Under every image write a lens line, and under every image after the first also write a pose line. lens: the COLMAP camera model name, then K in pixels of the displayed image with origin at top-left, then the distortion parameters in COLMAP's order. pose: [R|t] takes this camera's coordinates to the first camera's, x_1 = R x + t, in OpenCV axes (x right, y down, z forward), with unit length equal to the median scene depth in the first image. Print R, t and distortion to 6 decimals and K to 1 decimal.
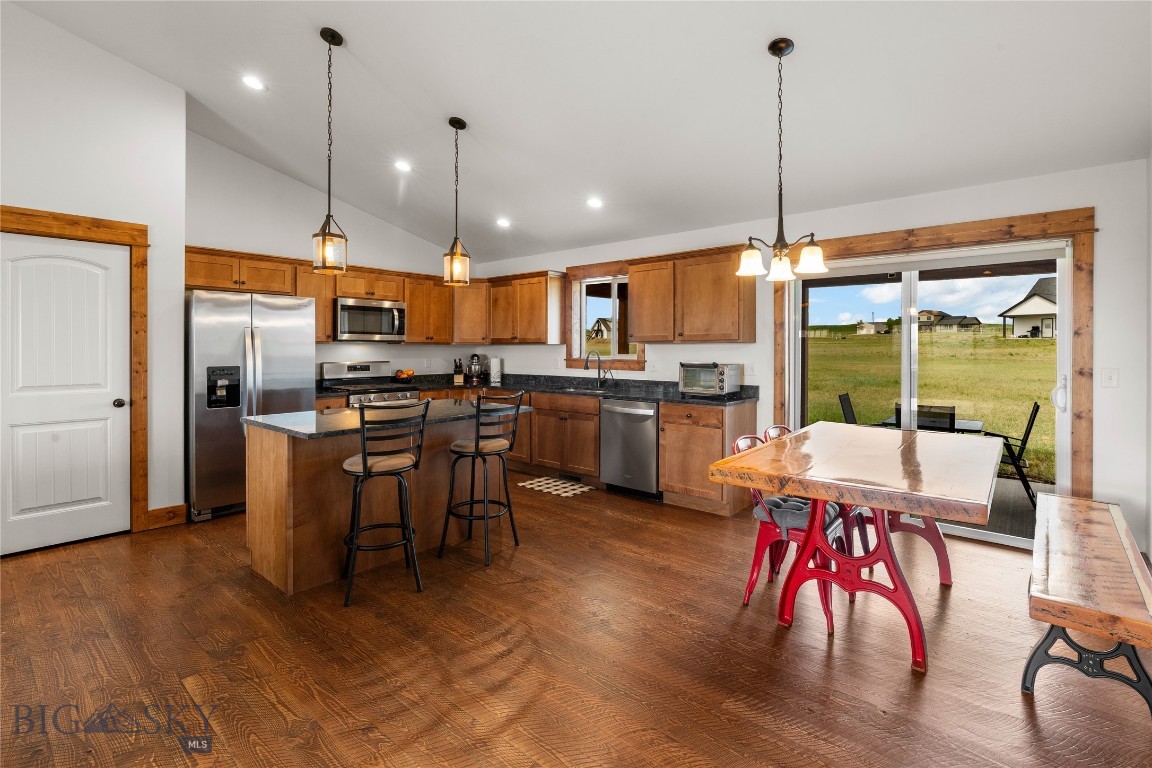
lens RADIAL K [[542.9, 0, 583.8], [0, 542.9, 349.6], [0, 0, 1]] dist [-0.009507, -0.000212]
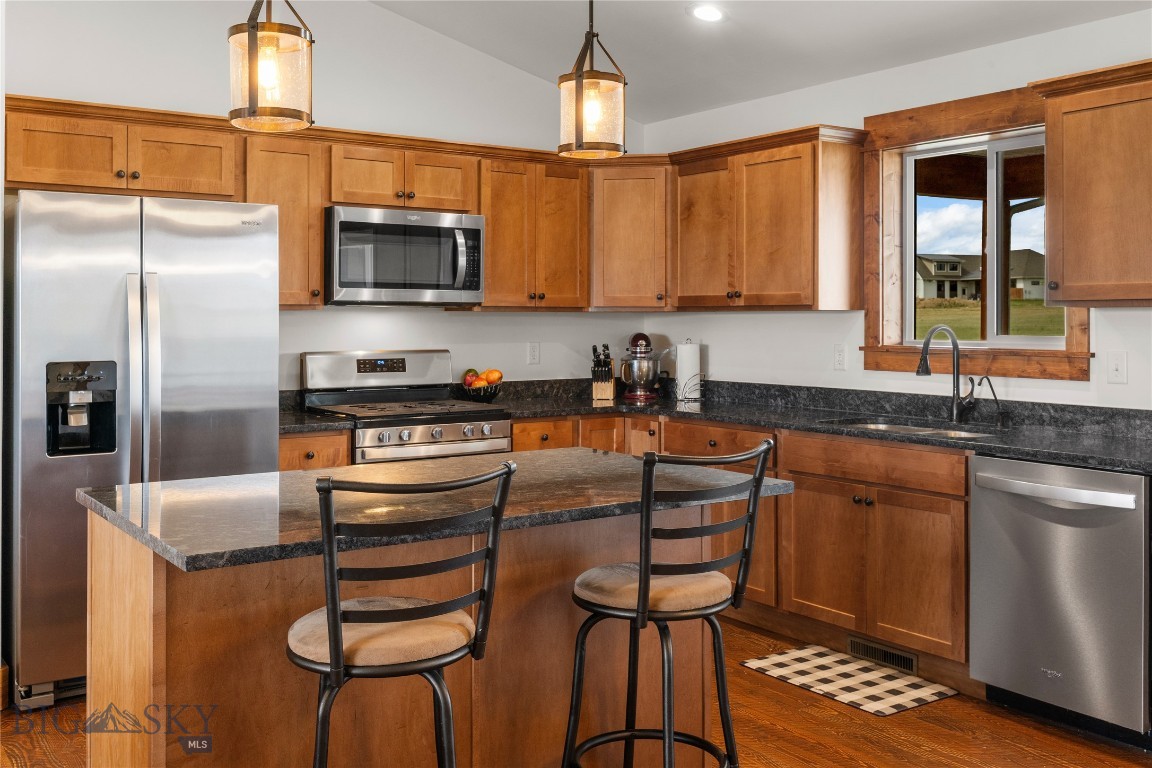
lens RADIAL K [[1118.3, 0, 571.1], [0, 1118.3, 315.6], [0, 0, 1]] dist [0.000773, -0.002295]
pose [[0.966074, -0.001450, -0.258262, -0.032464], [-0.000150, 0.999981, -0.006176, -0.000720], [0.258266, 0.006005, 0.966055, 0.170287]]
